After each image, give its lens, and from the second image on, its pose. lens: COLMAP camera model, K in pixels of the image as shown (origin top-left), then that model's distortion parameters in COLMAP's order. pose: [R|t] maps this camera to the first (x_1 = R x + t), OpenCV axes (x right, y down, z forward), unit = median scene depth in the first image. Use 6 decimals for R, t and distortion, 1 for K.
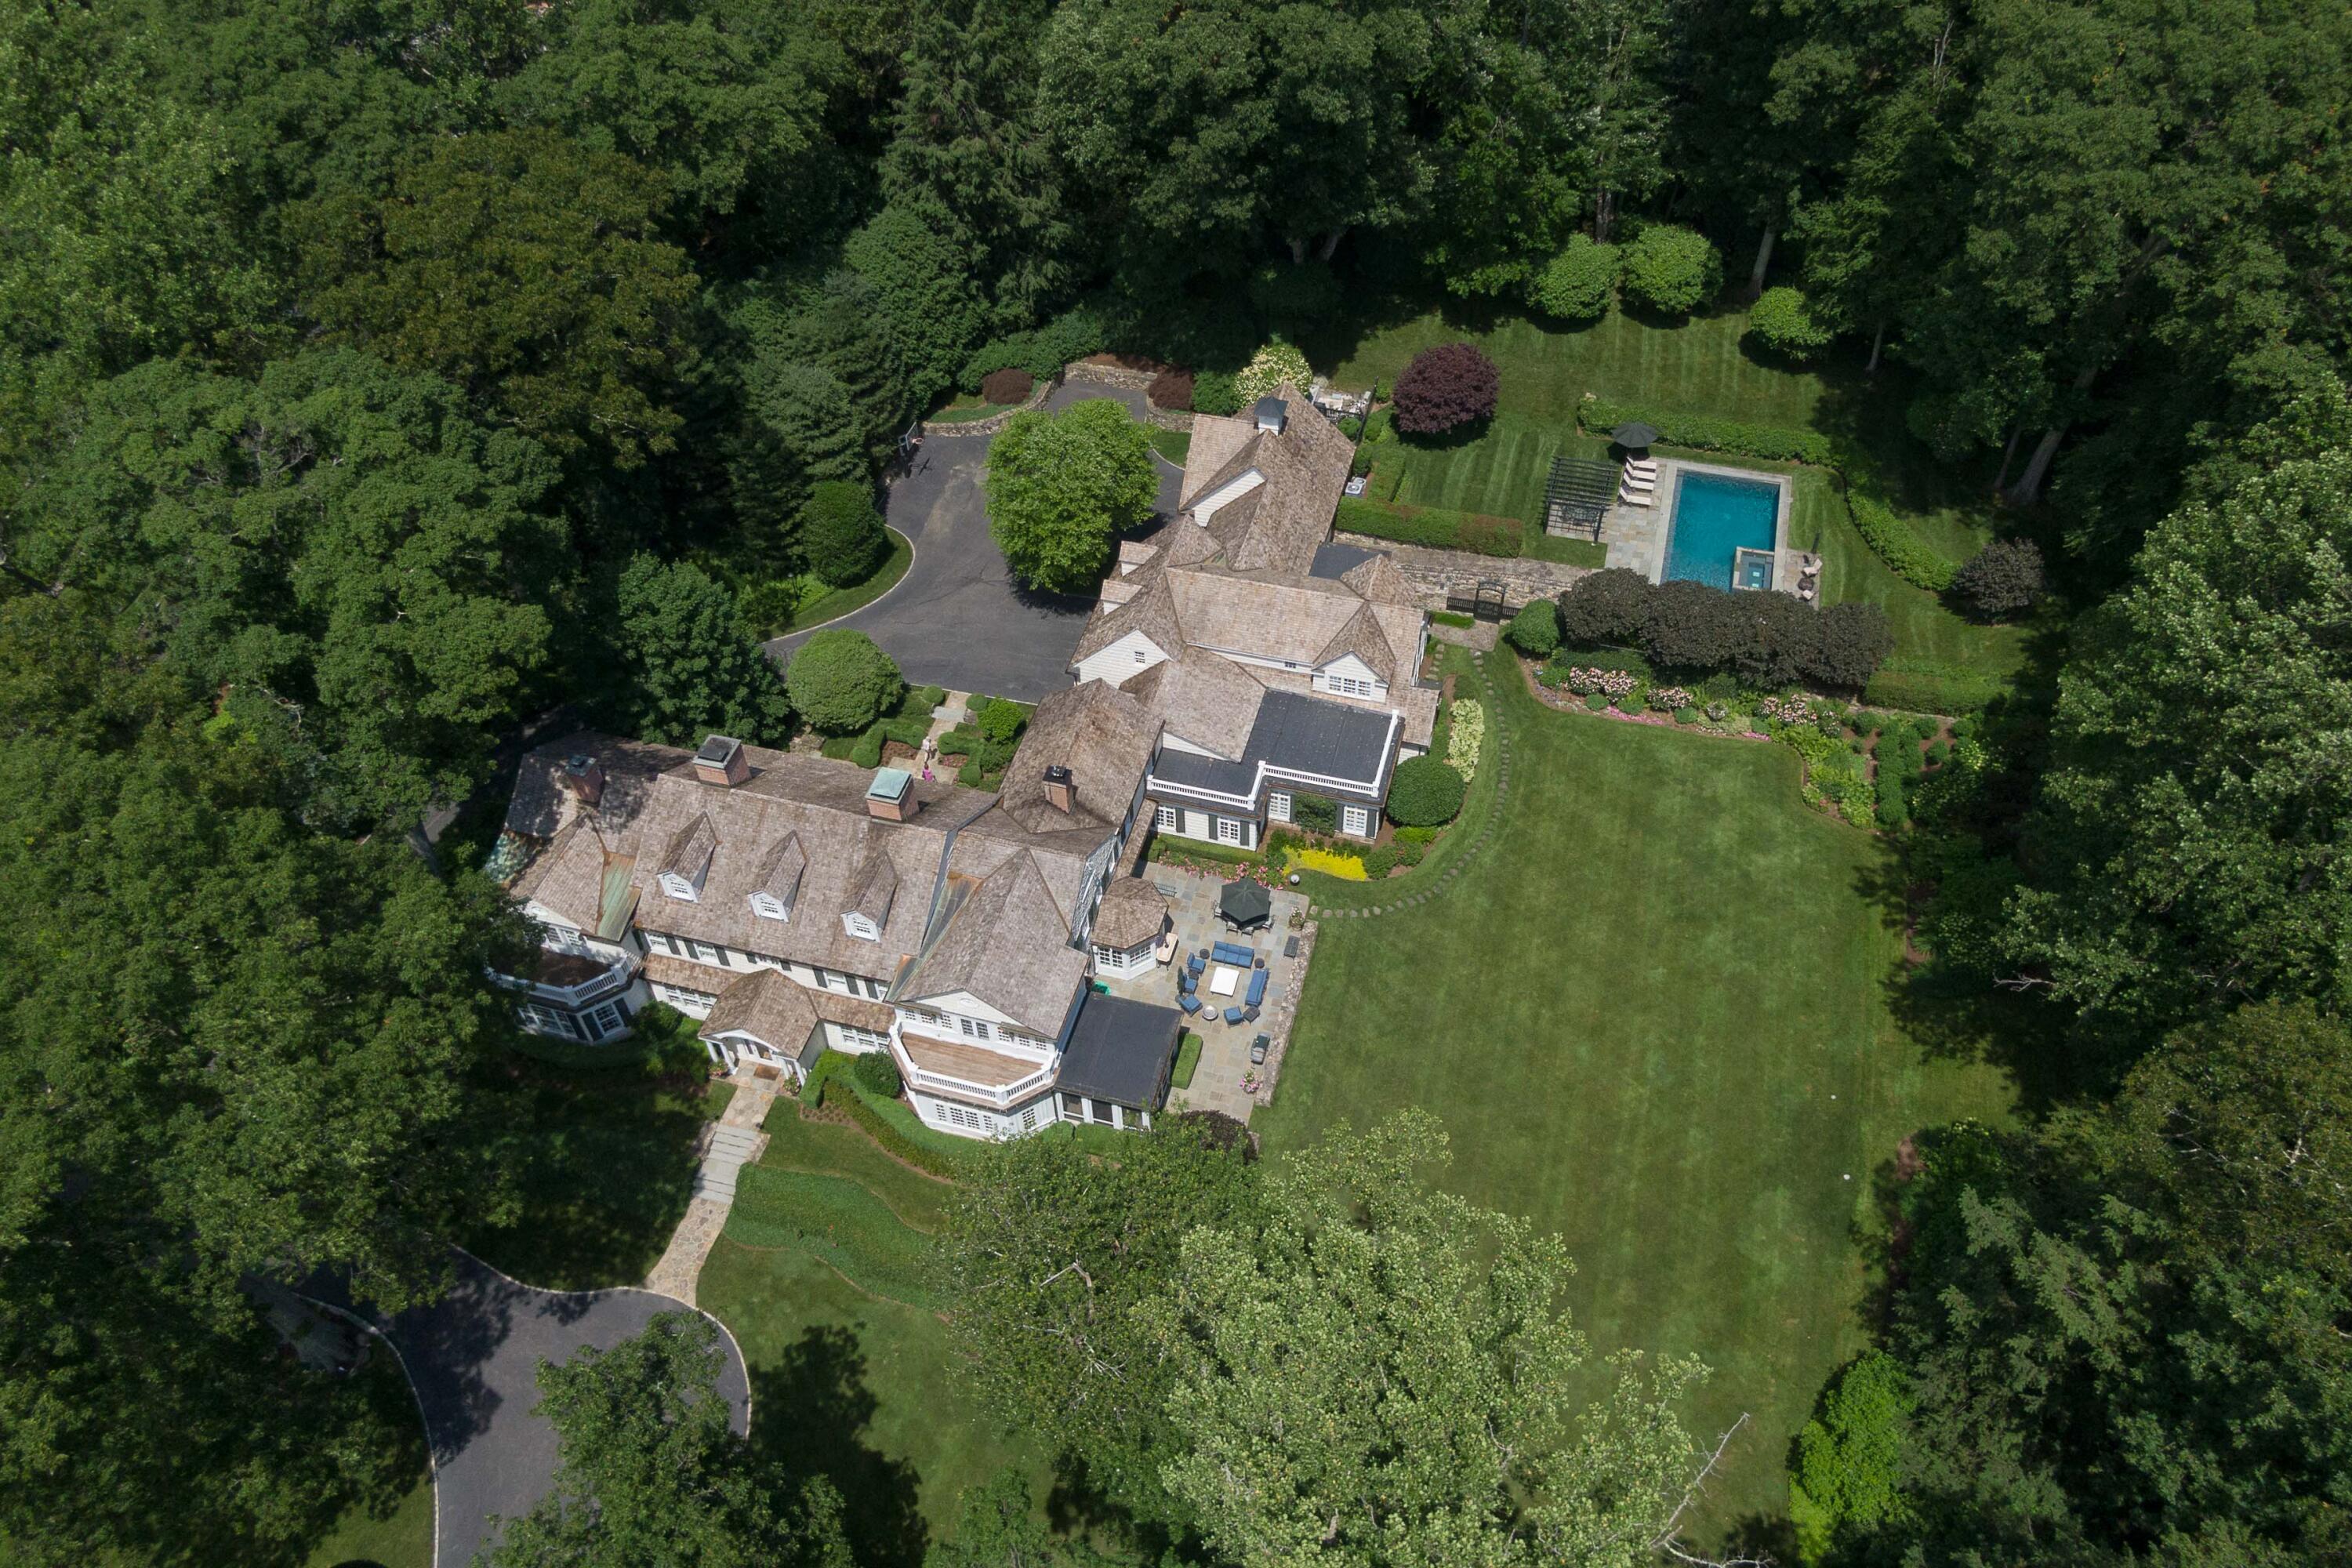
lens RADIAL K [[1725.8, 0, 1091.4], [0, 1725.8, 879.1], [0, 0, 1]] dist [-0.000168, -0.012176]
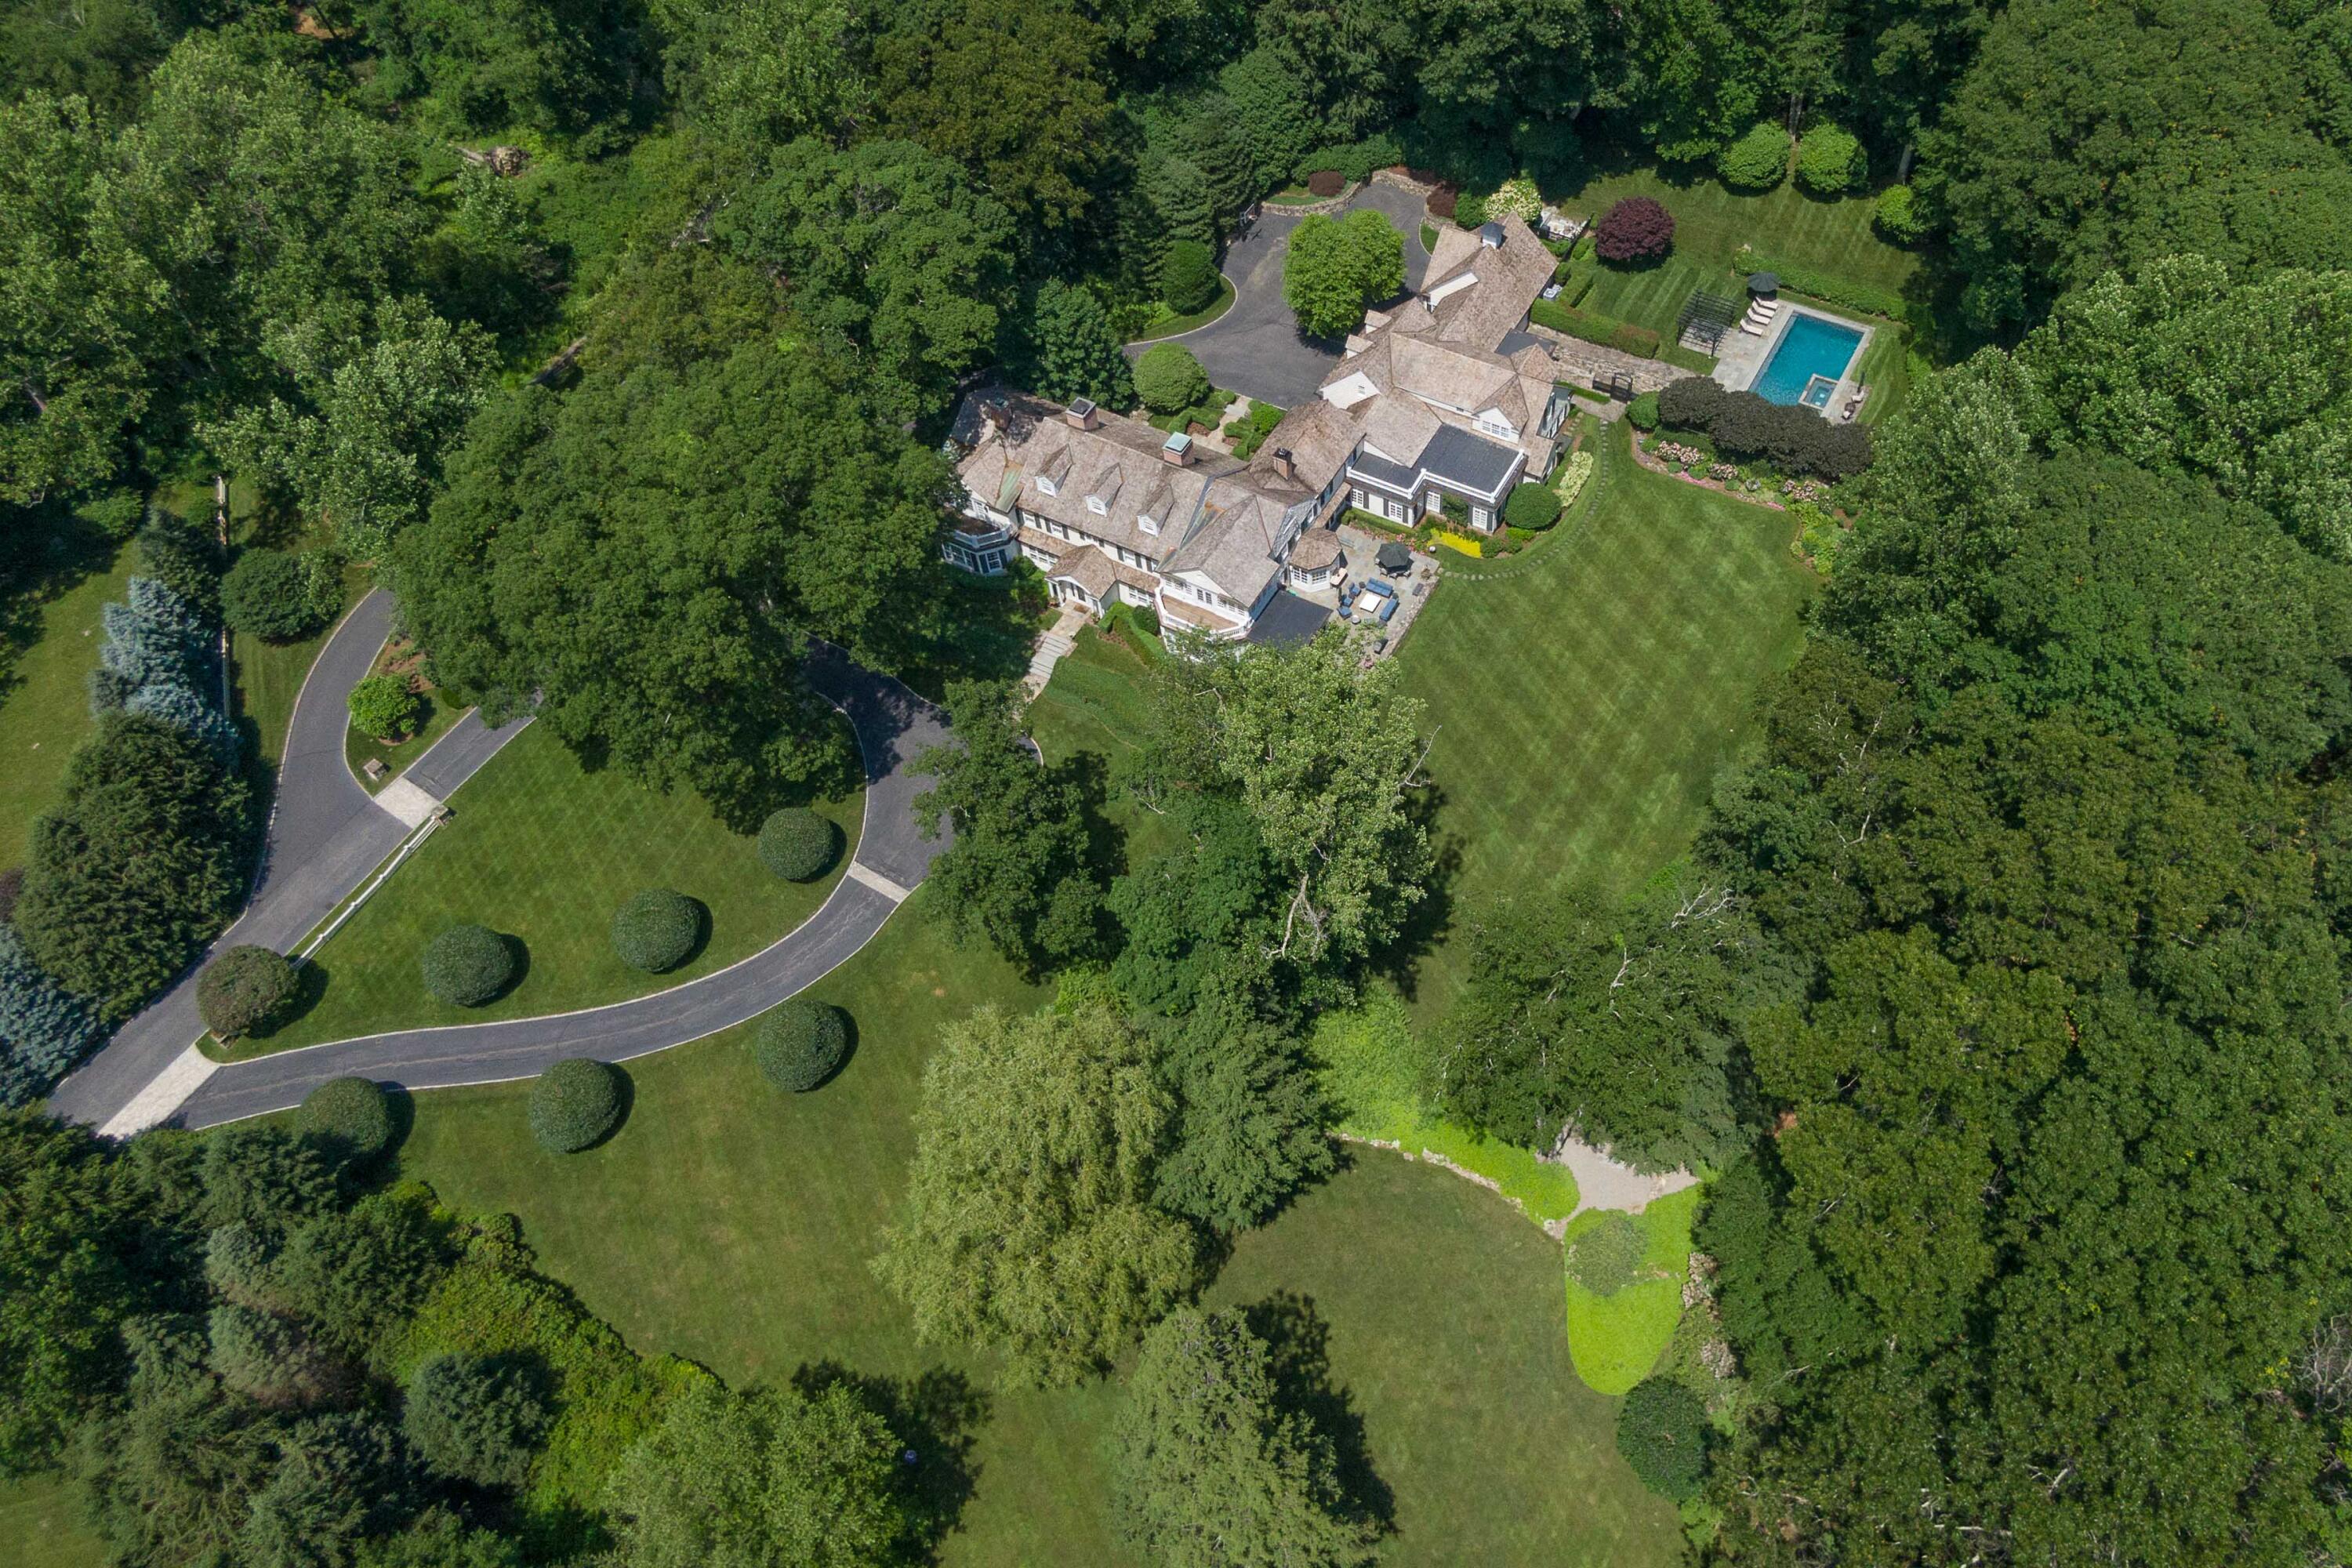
lens RADIAL K [[1725.8, 0, 1199.2], [0, 1725.8, 781.2], [0, 0, 1]] dist [-0.000168, -0.012176]
pose [[0.977256, 0.172357, -0.123550, 0.139219], [-0.159287, 0.981209, 0.108890, 0.068542], [0.139996, -0.086734, 0.986346, -0.561606]]
